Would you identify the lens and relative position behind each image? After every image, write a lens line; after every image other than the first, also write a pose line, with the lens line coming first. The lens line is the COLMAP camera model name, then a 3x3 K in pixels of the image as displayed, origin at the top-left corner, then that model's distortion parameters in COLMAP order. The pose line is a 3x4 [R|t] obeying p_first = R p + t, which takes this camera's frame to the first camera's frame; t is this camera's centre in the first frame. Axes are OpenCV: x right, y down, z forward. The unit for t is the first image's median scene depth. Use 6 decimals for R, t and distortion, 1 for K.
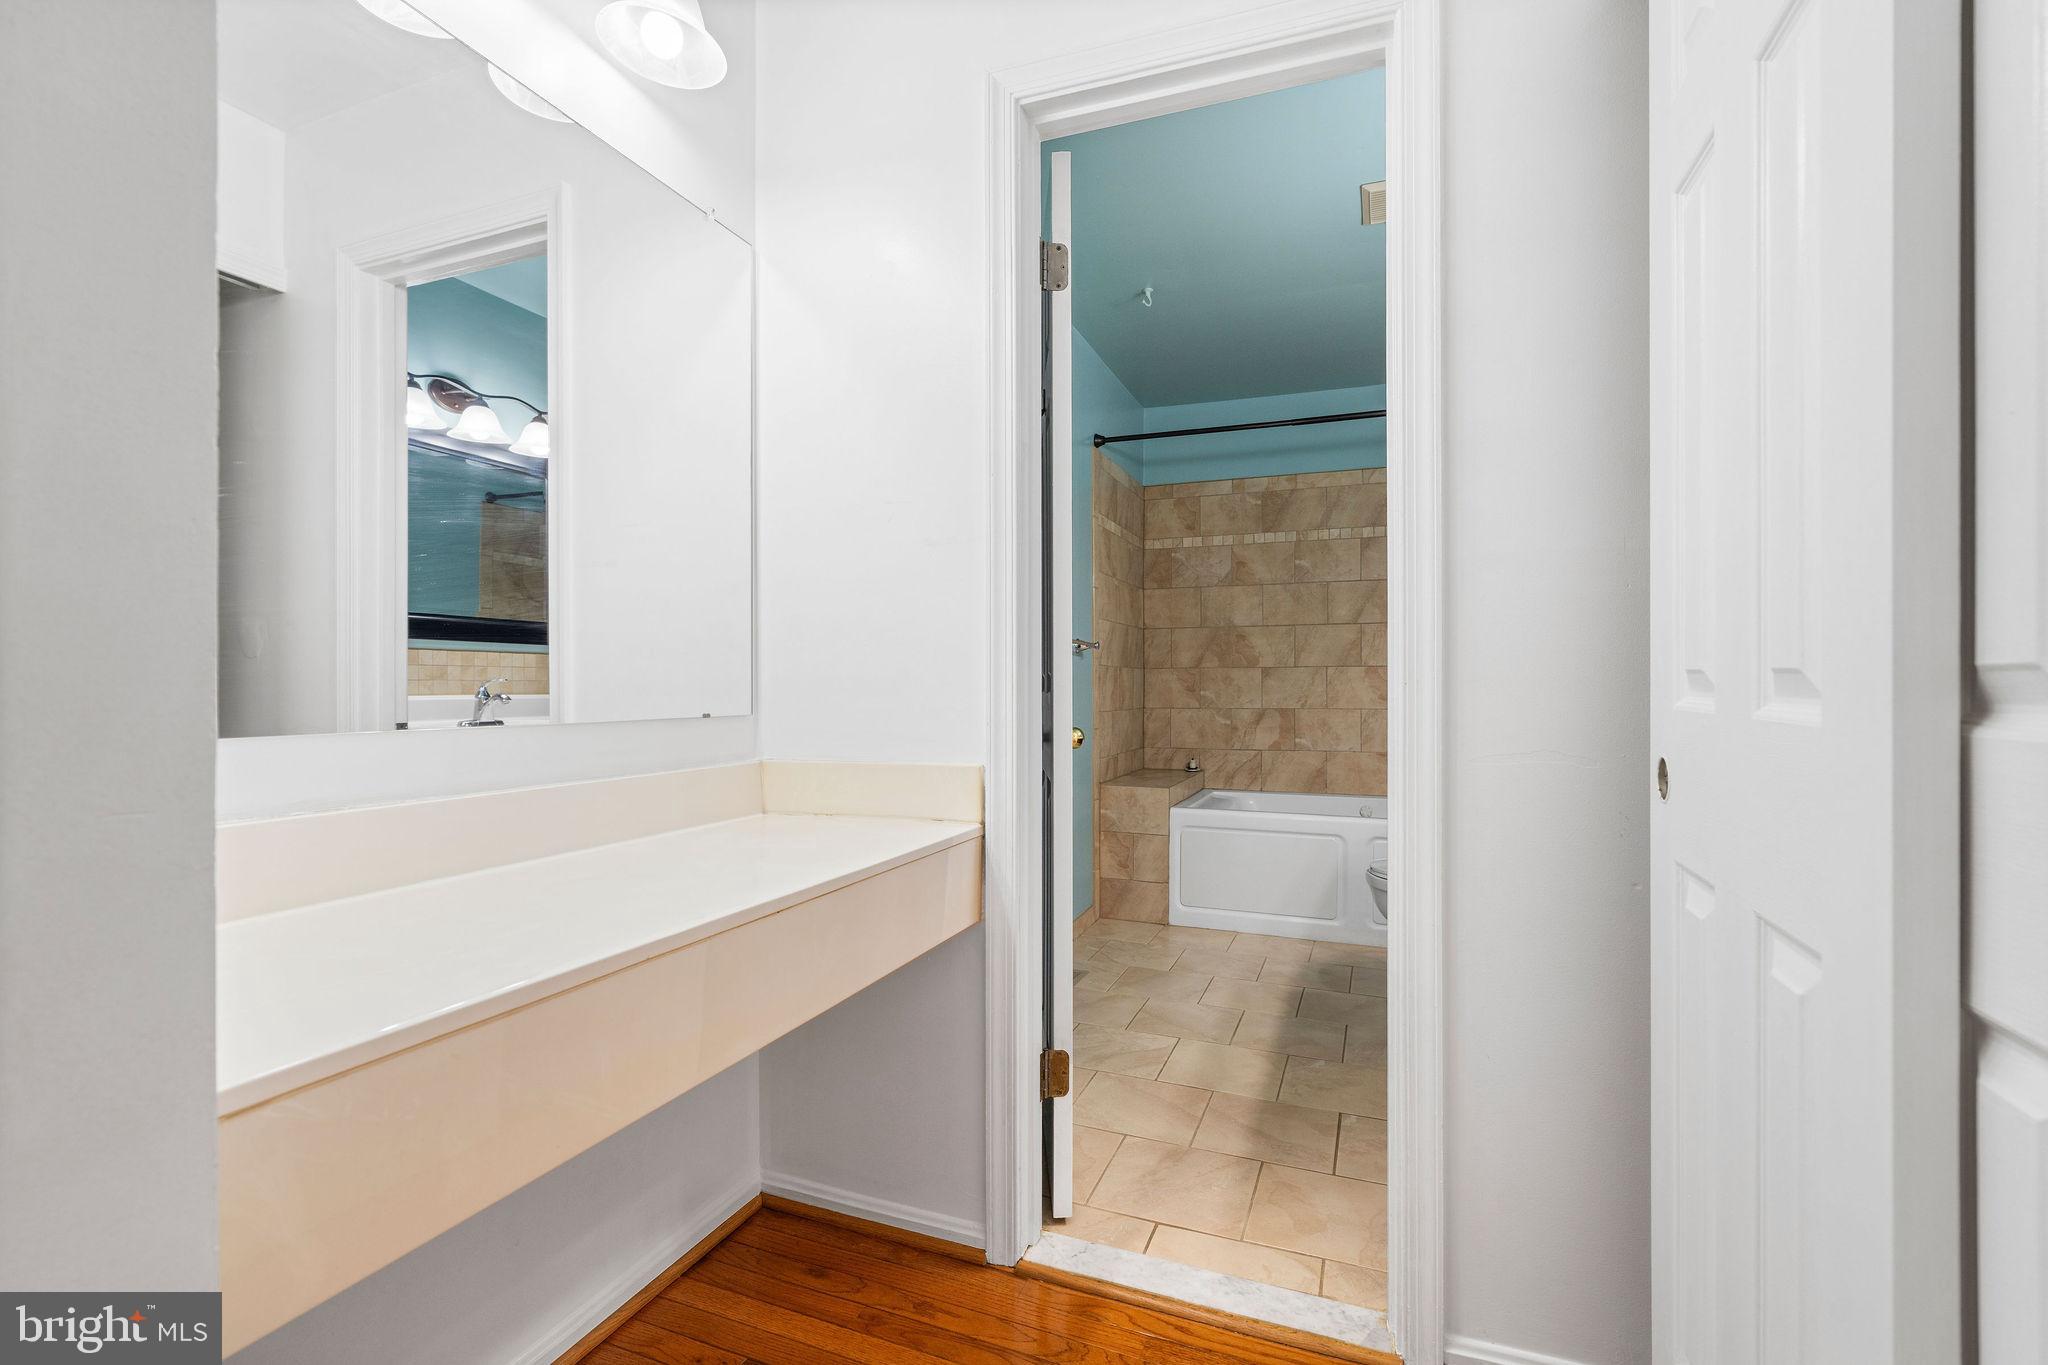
lens RADIAL K [[920.5, 0, 1022.5], [0, 920.5, 682.4], [0, 0, 1]] dist [-0.007119, 0.001535]
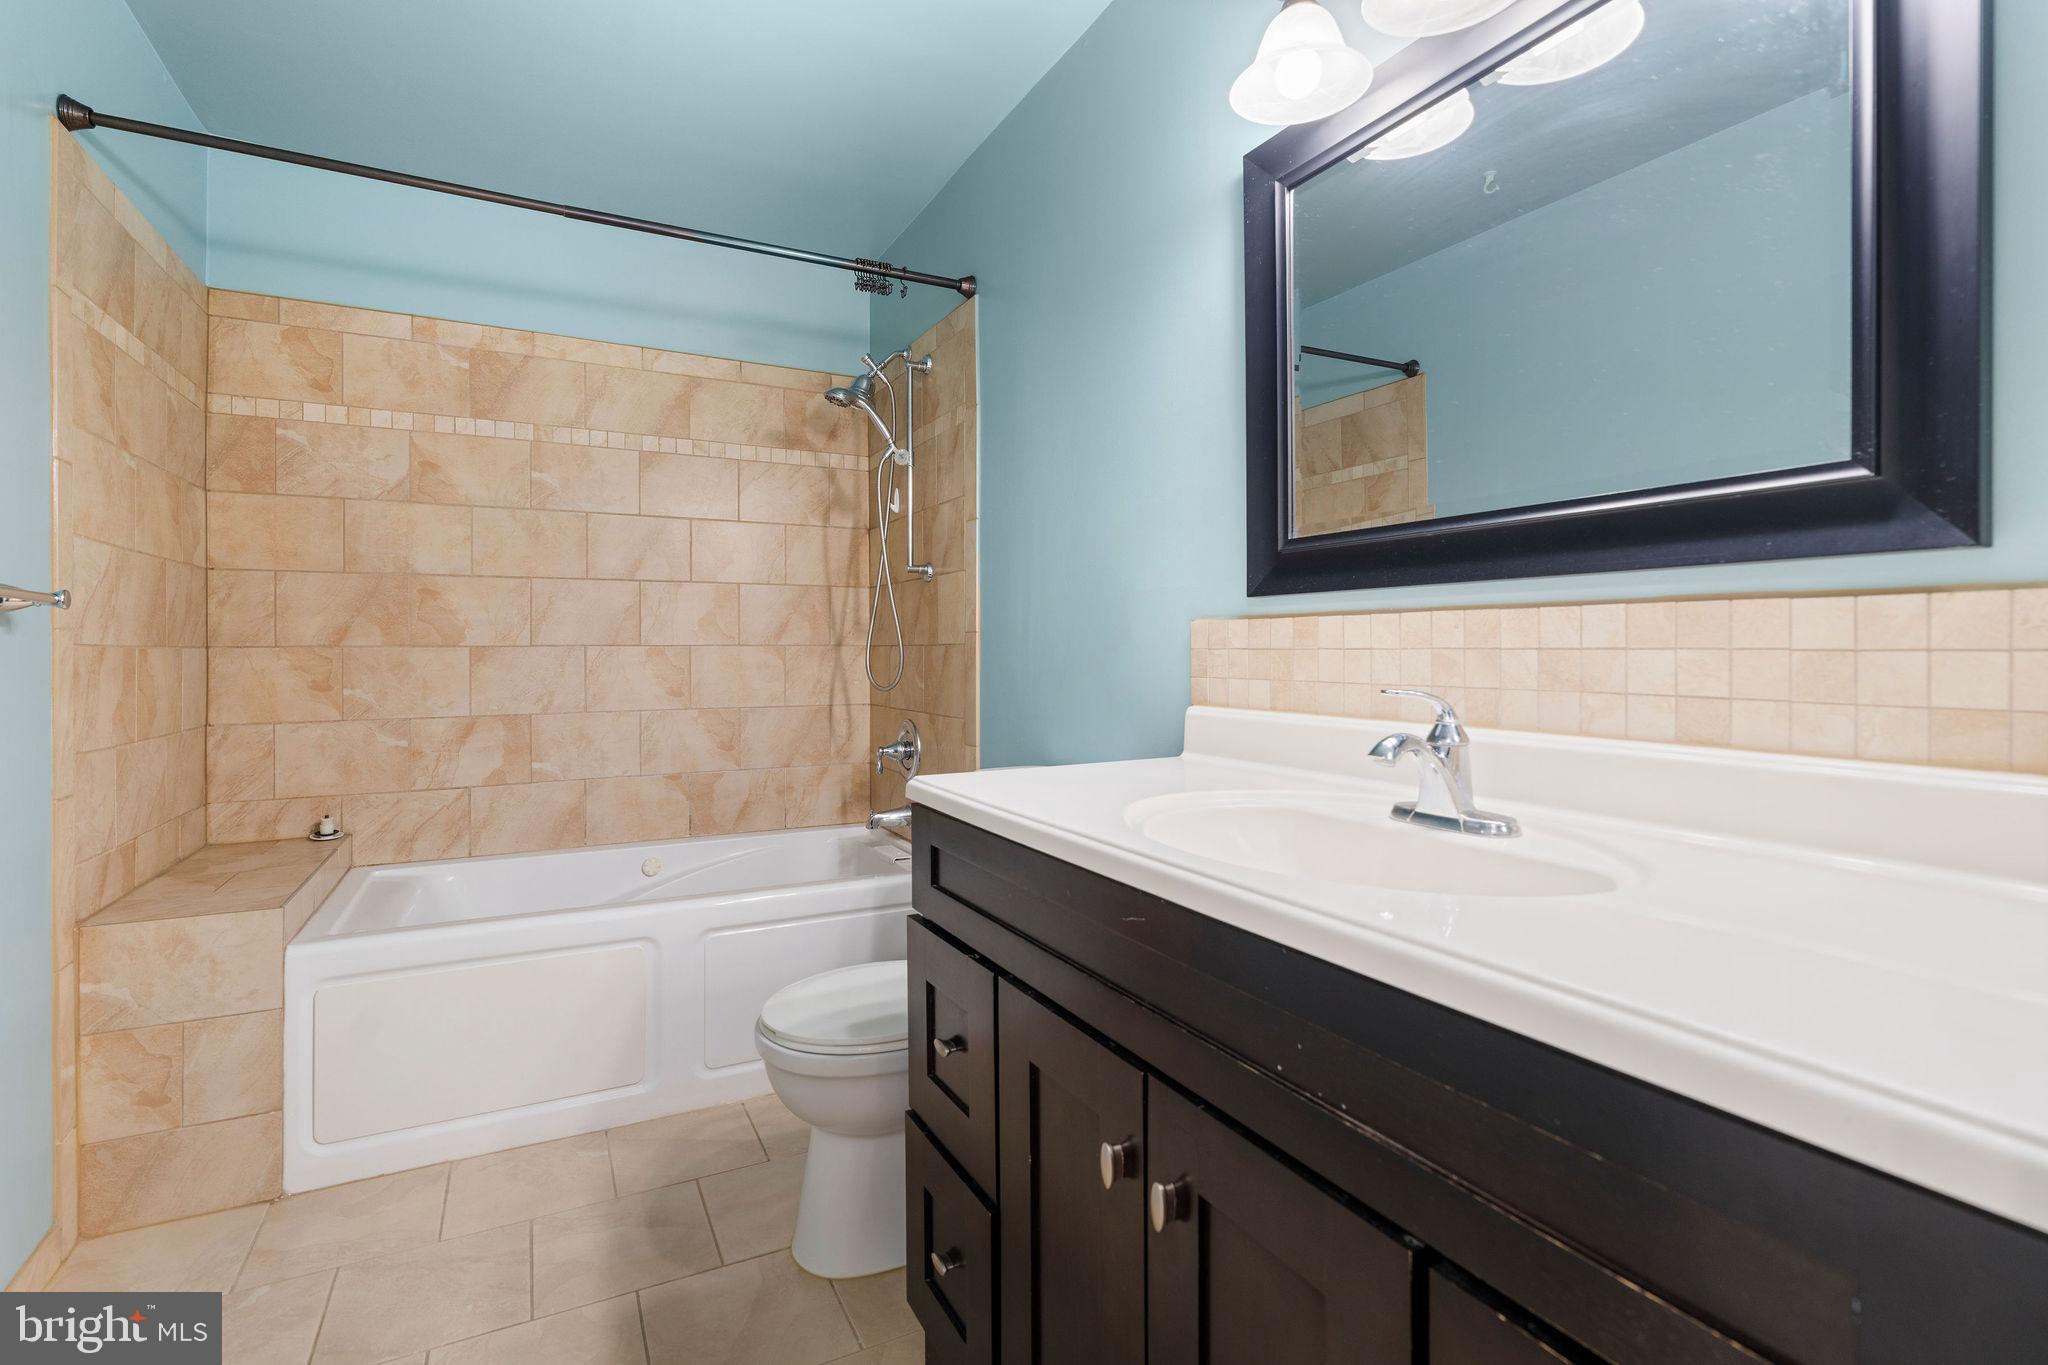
lens RADIAL K [[920.5, 0, 1009.8], [0, 920.5, 646.0], [0, 0, 1]] dist [-0.007119, 0.001535]
pose [[0.651819, -0.000523, 0.758375, 0.040020], [0.000518, 1.000000, 0.000245, -0.016622], [-0.758375, 0.000233, 0.651819, 0.358647]]
